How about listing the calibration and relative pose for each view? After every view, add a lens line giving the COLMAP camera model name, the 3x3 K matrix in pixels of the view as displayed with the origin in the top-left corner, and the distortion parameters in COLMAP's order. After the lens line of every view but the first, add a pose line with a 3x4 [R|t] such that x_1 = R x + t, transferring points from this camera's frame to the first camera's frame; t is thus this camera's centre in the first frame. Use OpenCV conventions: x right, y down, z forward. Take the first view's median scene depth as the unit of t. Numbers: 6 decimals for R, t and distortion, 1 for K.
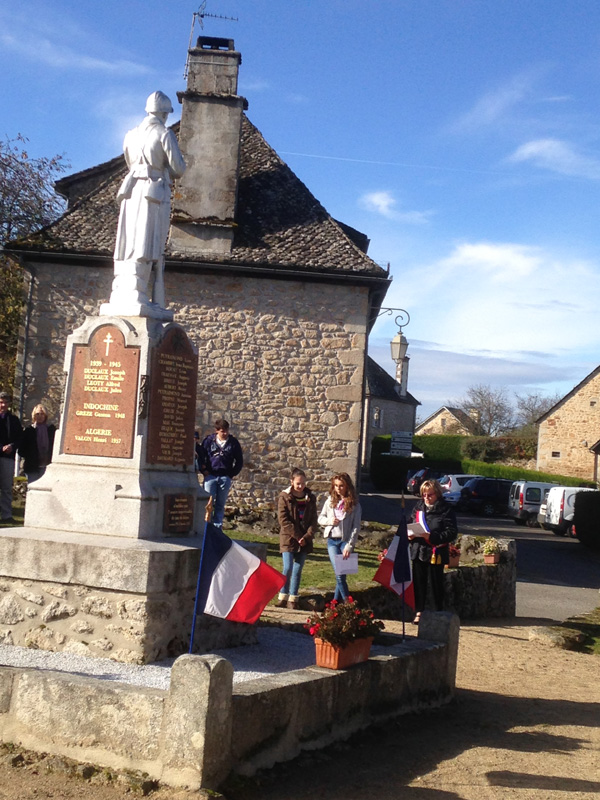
lens RADIAL K [[1362.0, 0, 300.0], [0, 1362.0, 400.0], [0, 0, 1]] dist [0.167257, -0.015689]
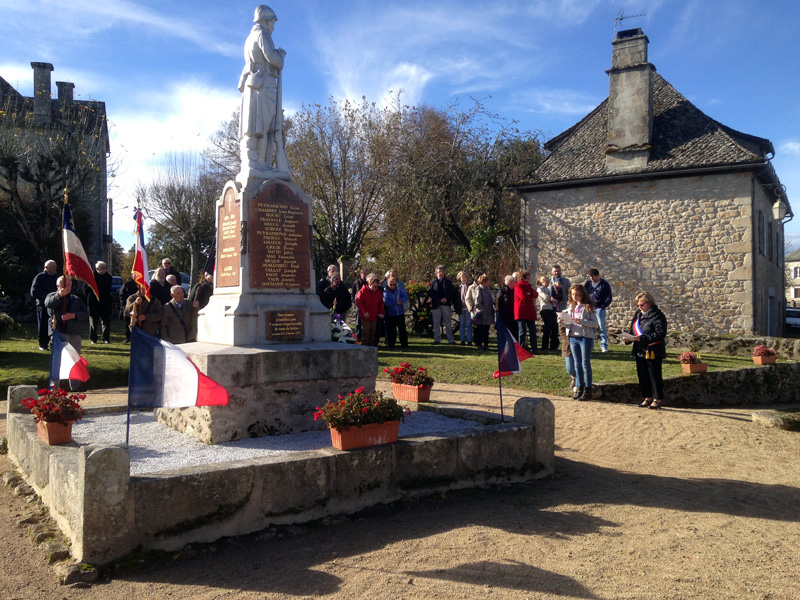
lens RADIAL K [[716.4, 0, 402.0], [0, 716.4, 297.1], [0, 0, 1]] dist [0.195570, -0.271735]
pose [[0.864022, -0.082719, -0.496613, 0.146358], [0.089878, 0.995907, -0.009511, 0.030705], [0.495367, -0.036417, 0.867920, 0.195763]]
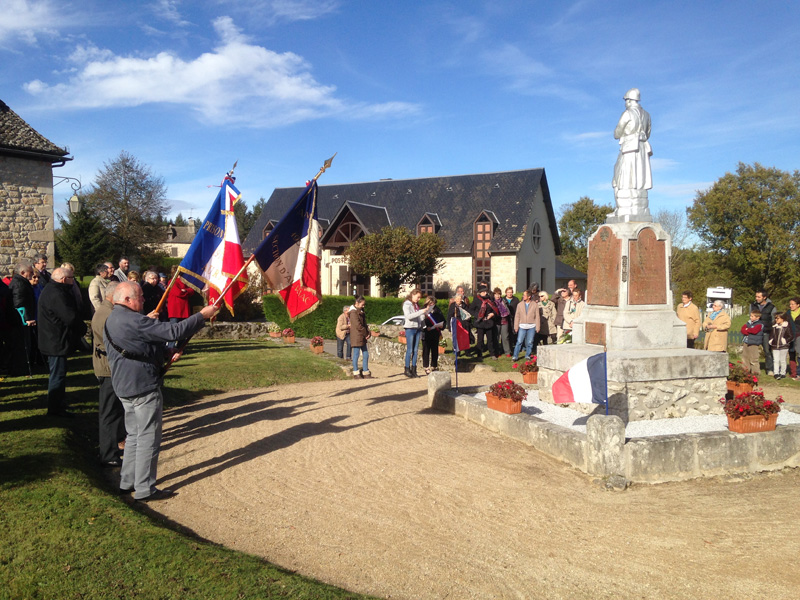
lens RADIAL K [[716.4, 0, 402.0], [0, 716.4, 297.1], [0, 0, 1]] dist [0.195570, -0.271735]
pose [[0.642114, -0.093641, 0.760869, -0.441089], [0.012442, 0.993654, 0.111790, -0.031864], [-0.766508, -0.062315, 0.639204, 0.270593]]
